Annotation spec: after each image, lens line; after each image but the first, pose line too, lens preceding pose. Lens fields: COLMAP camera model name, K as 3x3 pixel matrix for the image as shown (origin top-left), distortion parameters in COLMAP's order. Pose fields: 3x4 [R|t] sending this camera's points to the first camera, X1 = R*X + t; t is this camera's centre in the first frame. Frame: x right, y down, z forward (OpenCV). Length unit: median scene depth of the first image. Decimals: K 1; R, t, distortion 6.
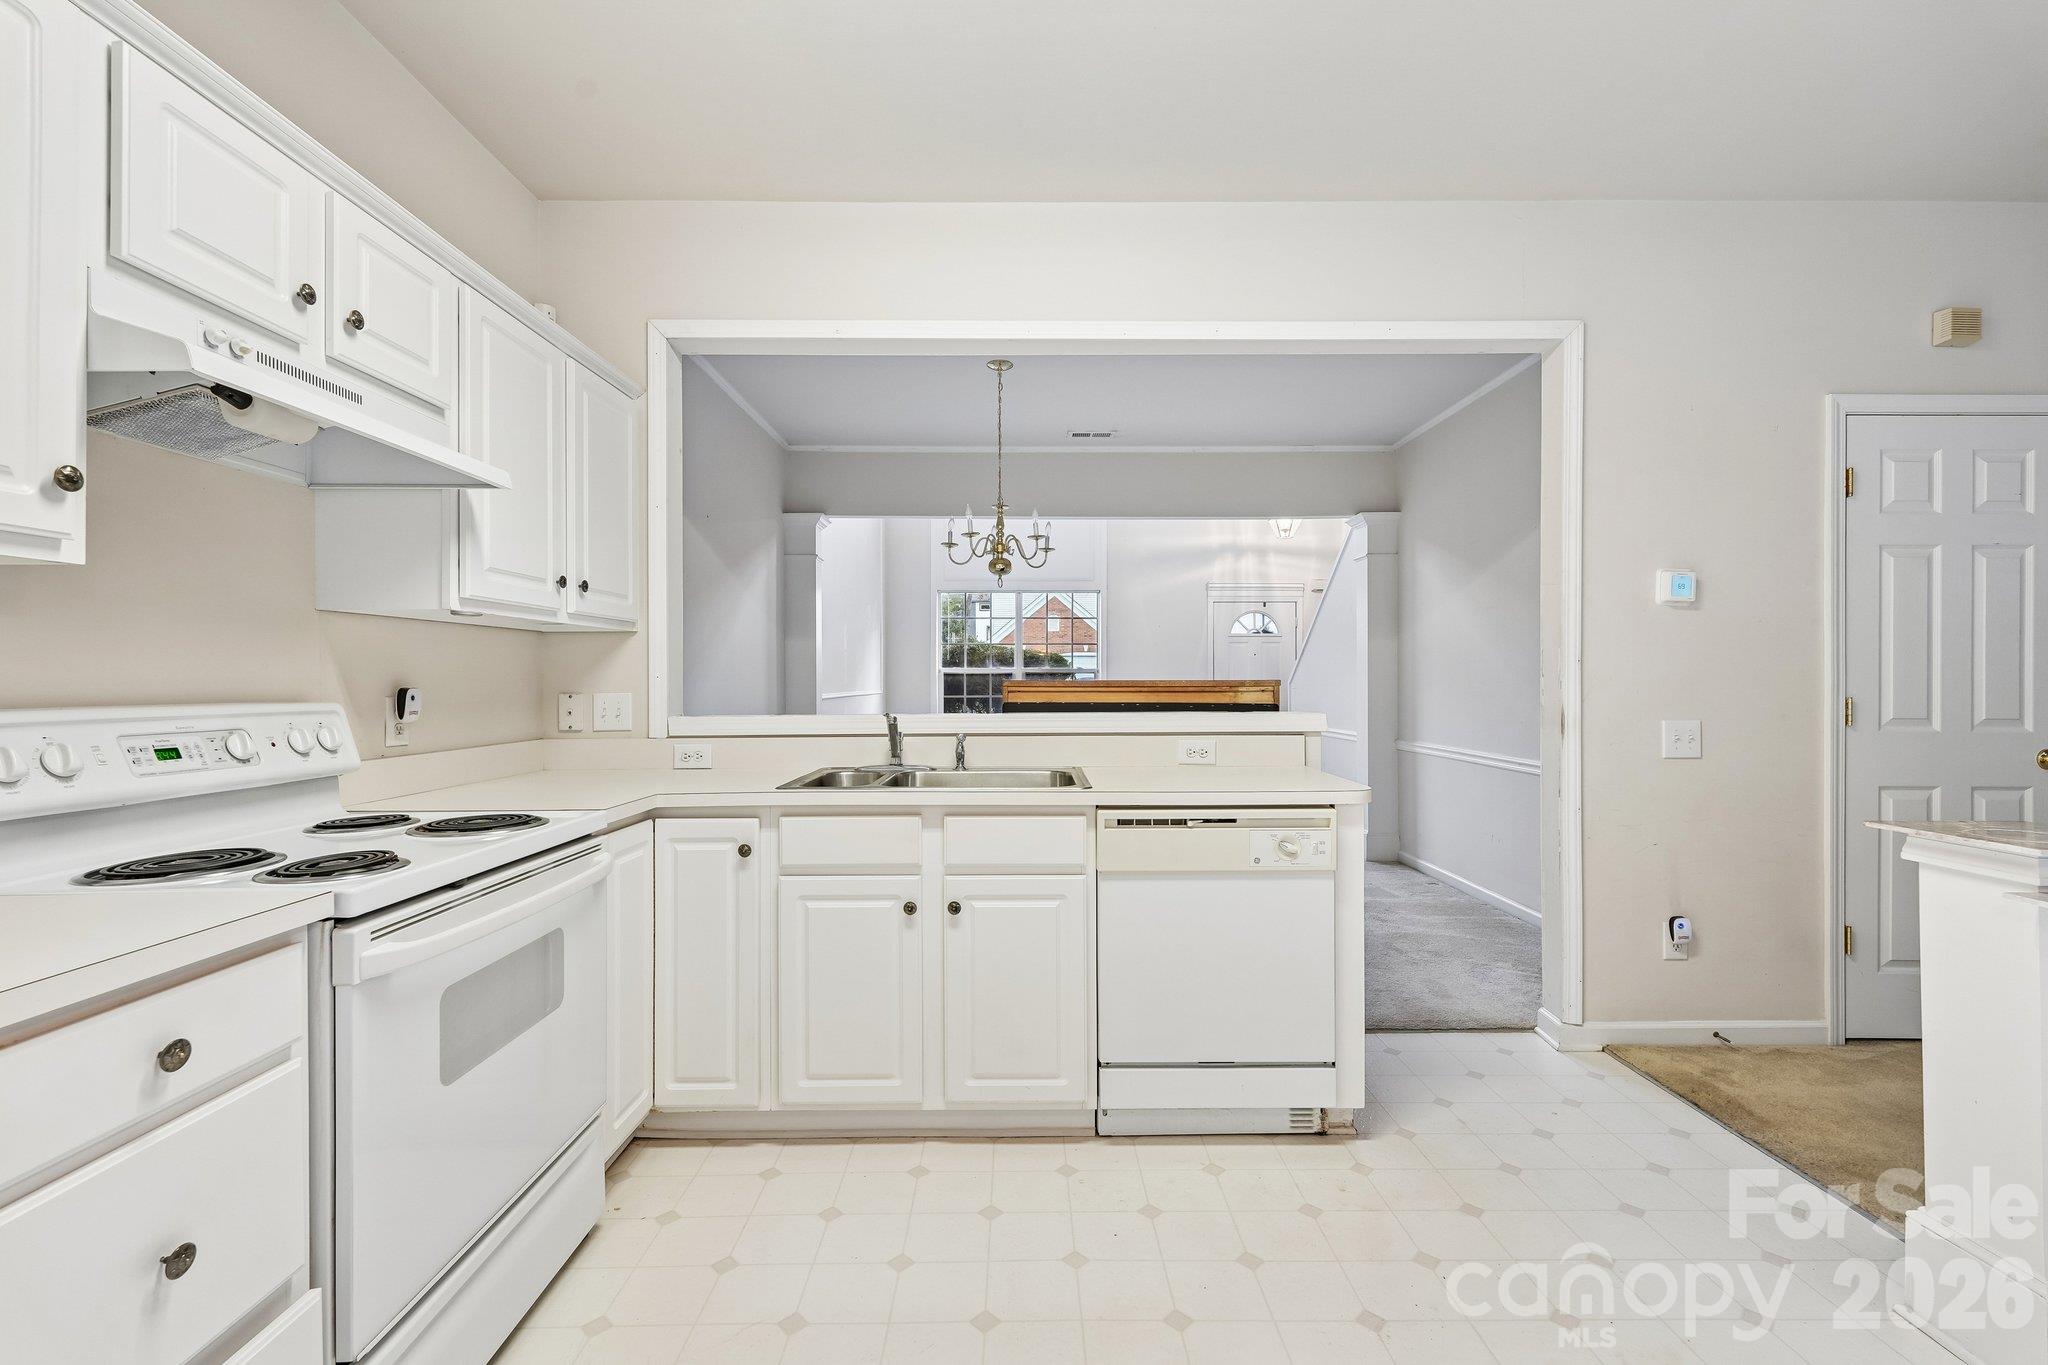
lens RADIAL K [[895.1, 0, 1033.3], [0, 895.1, 681.6], [0, 0, 1]] dist [0.000347, 0.002152]
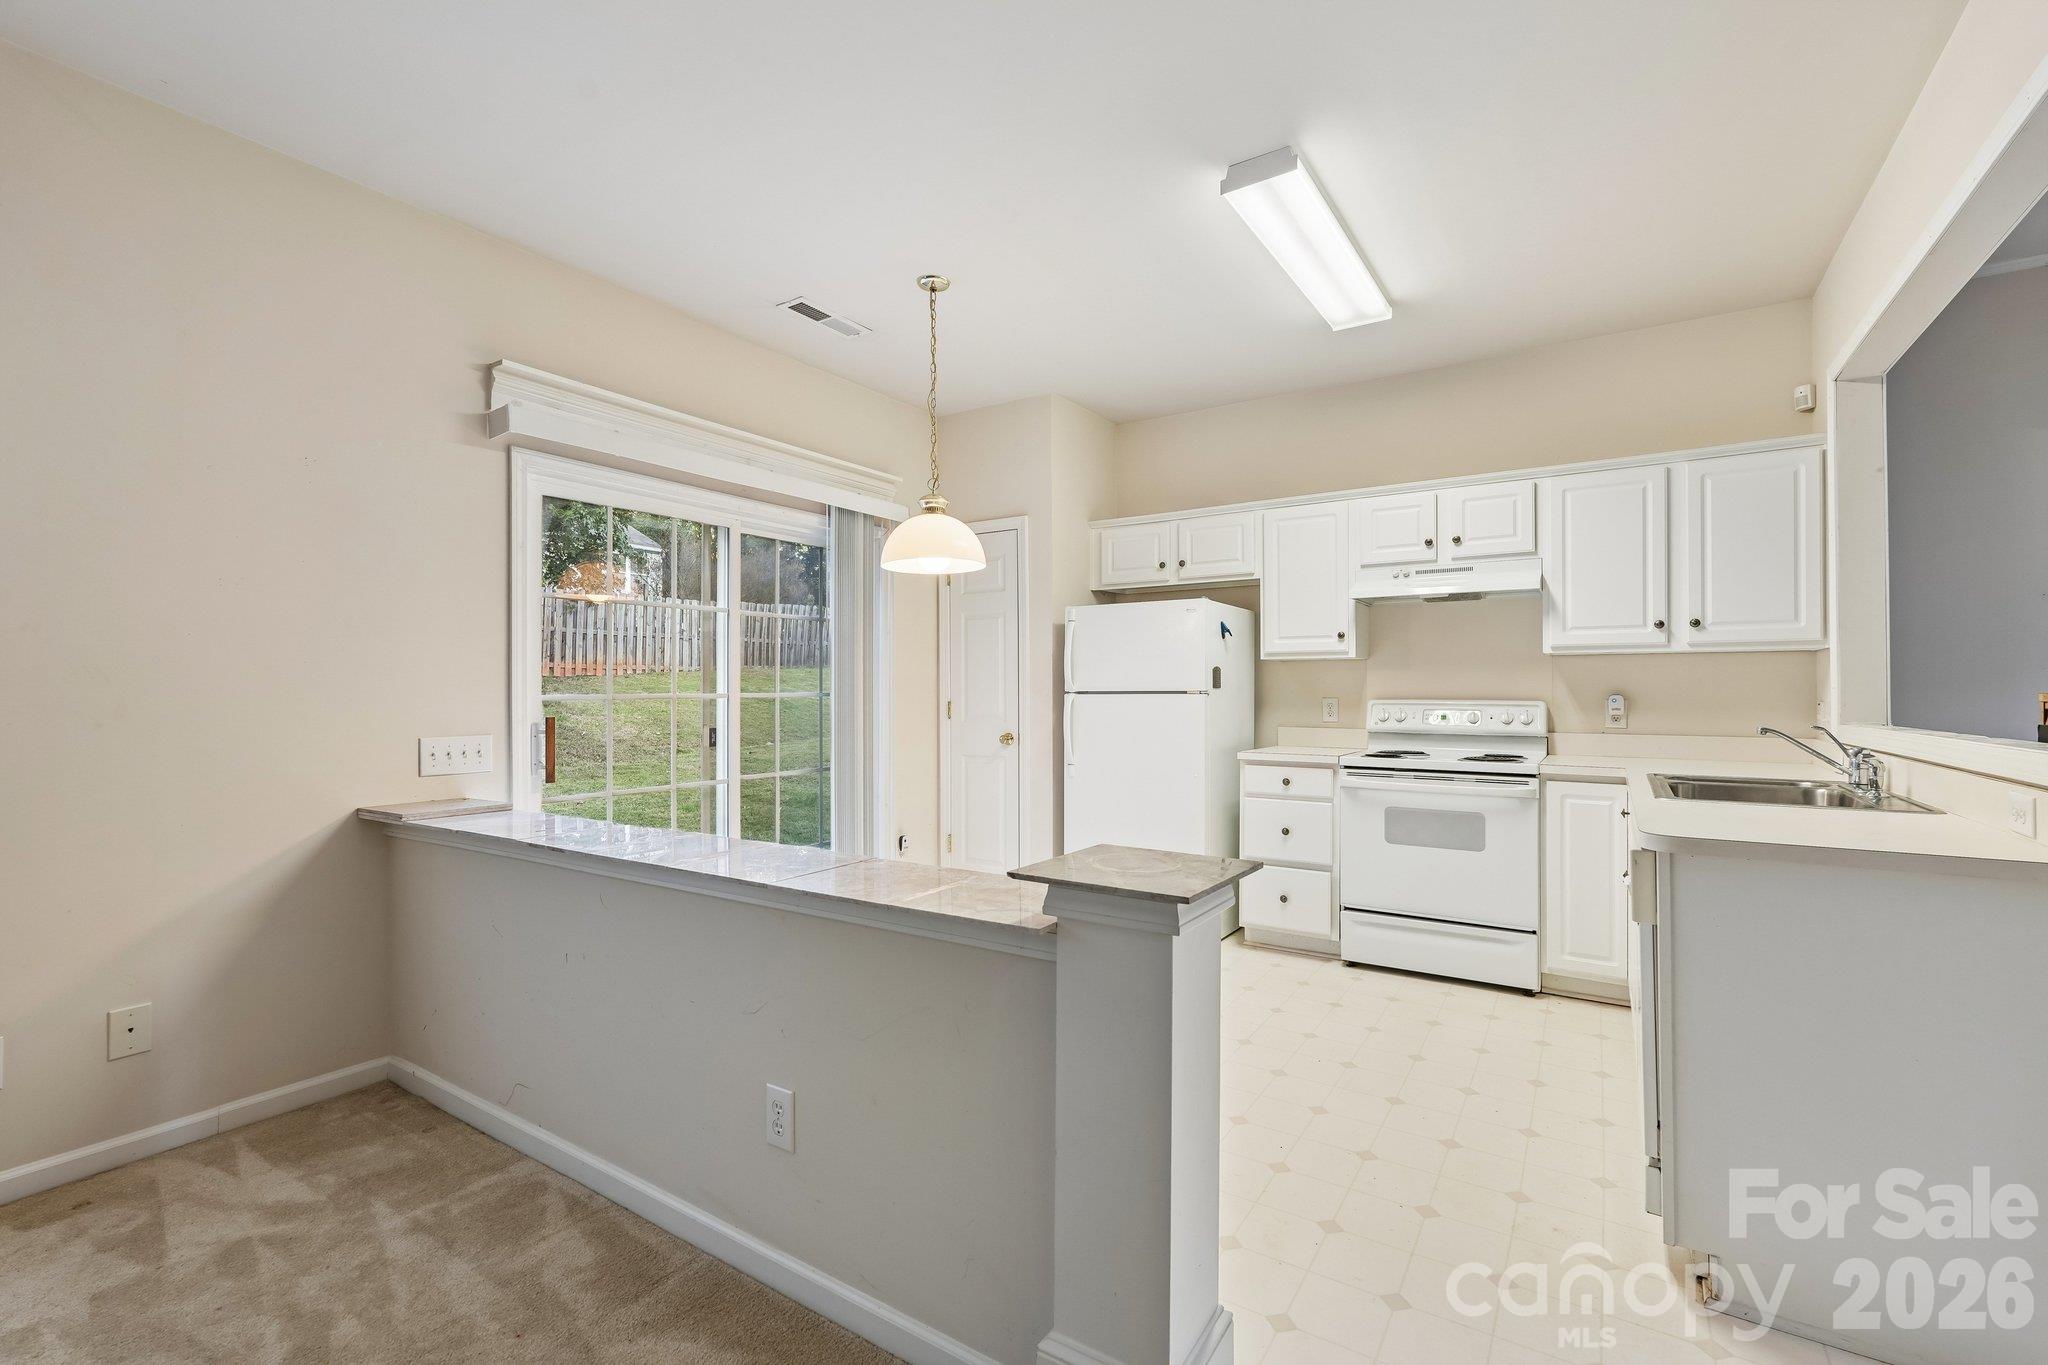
lens RADIAL K [[895.1, 0, 1028.5], [0, 895.1, 682.9], [0, 0, 1]] dist [0.000347, 0.002152]
pose [[-0.550642, -0.003221, -0.834736, 1.105549], [0.001746, 0.999986, -0.005010, -0.007101], [0.834740, -0.004217, -0.550628, 0.806782]]
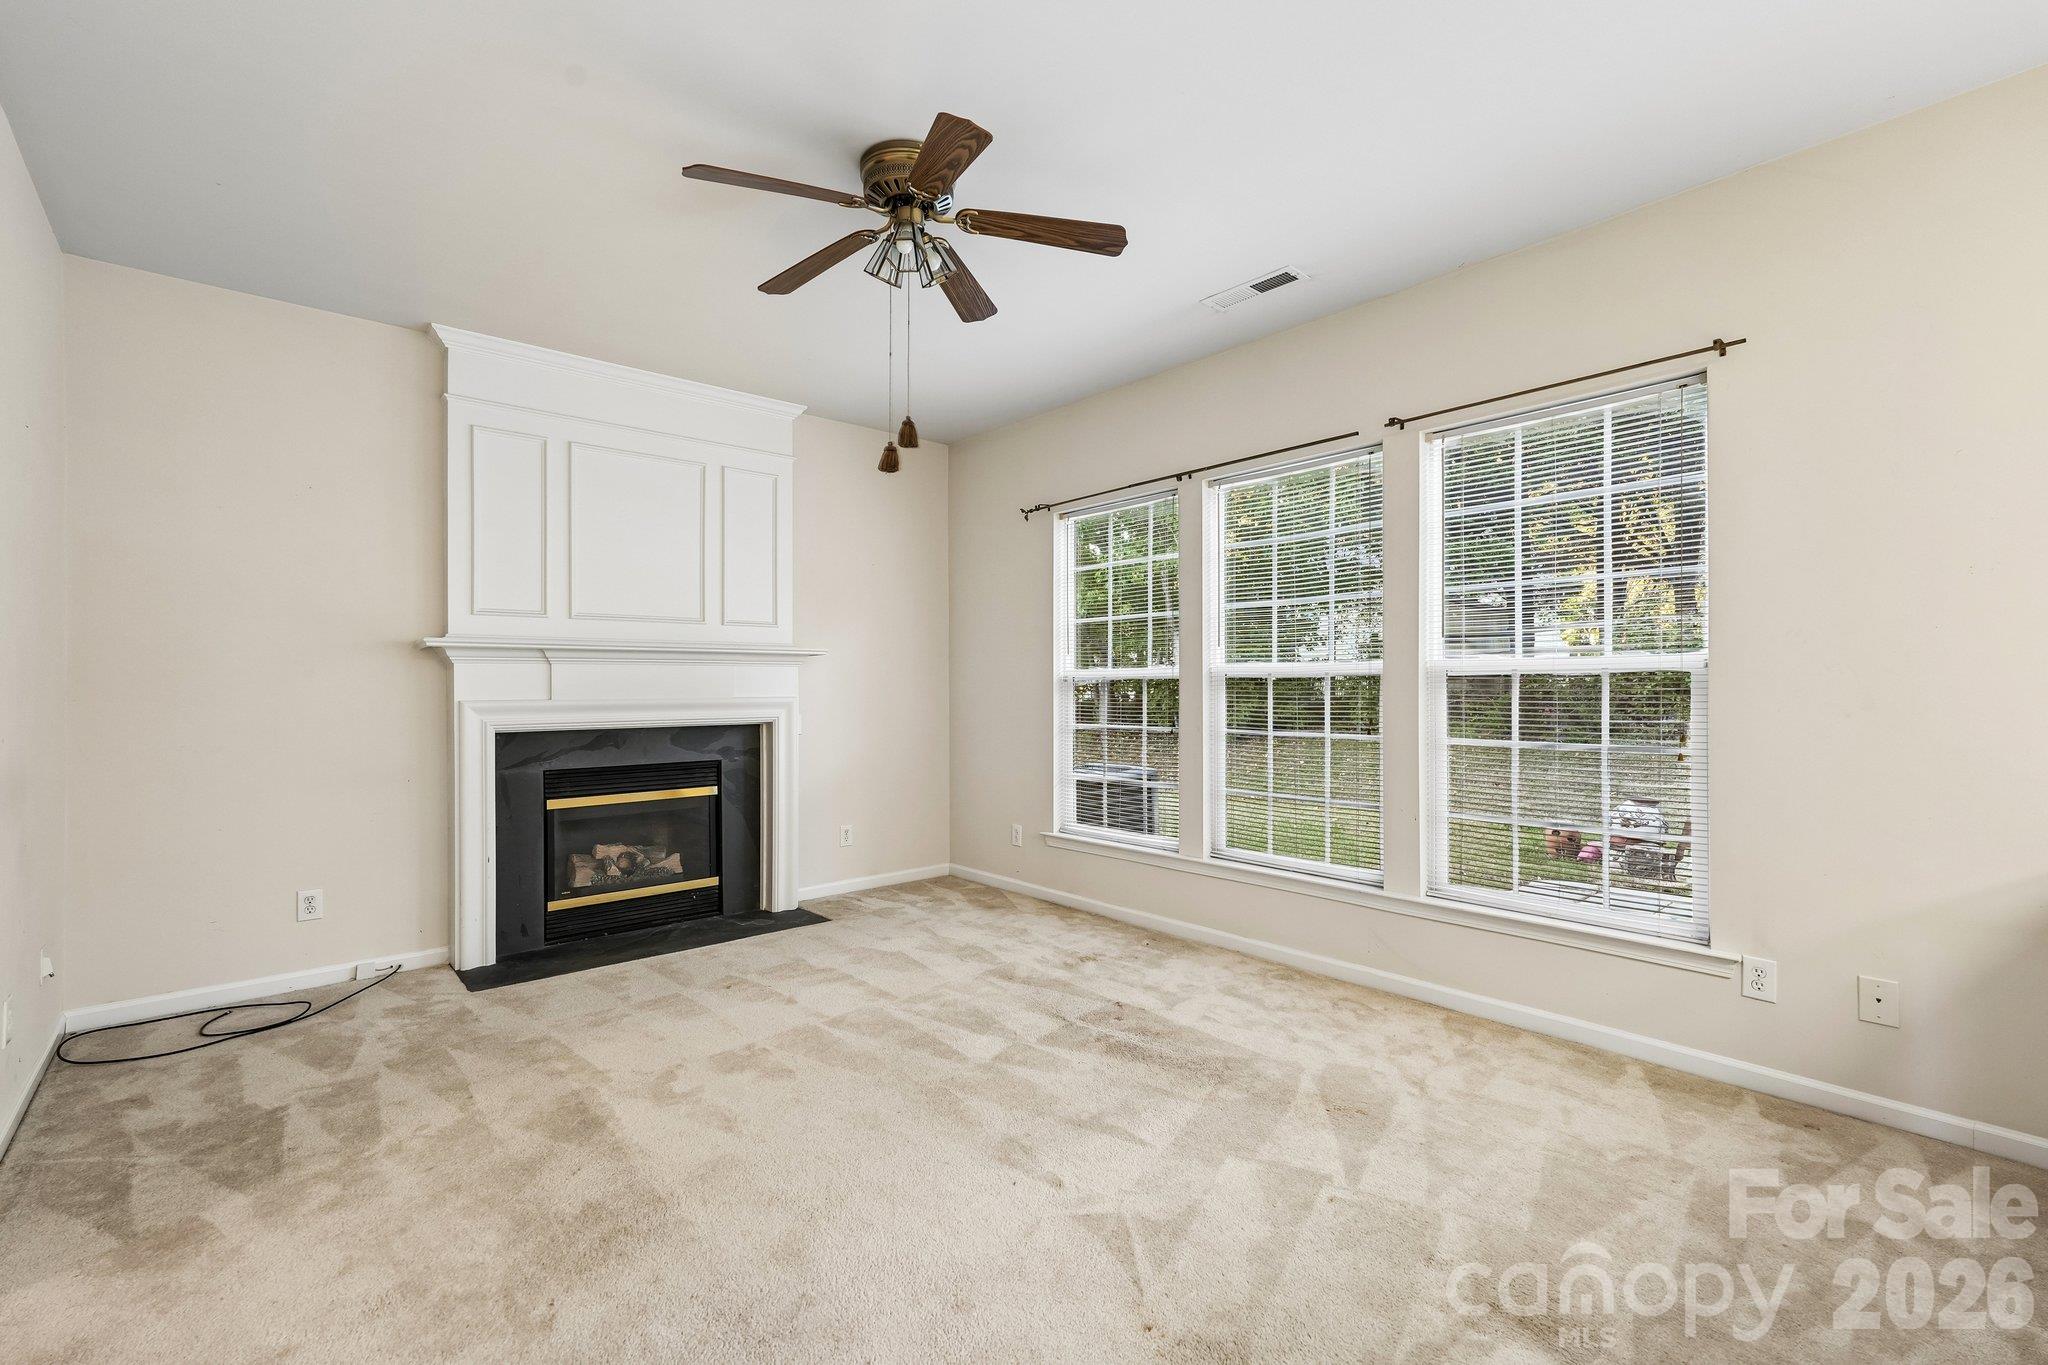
lens RADIAL K [[895.1, 0, 1008.8], [0, 895.1, 675.9], [0, 0, 1]] dist [0.000347, 0.002152]
pose [[-0.629535, 0.010507, 0.776901, 0.724856], [0.003114, 0.999935, -0.011000, -0.006428], [-0.776966, -0.004506, -0.629526, 0.886454]]
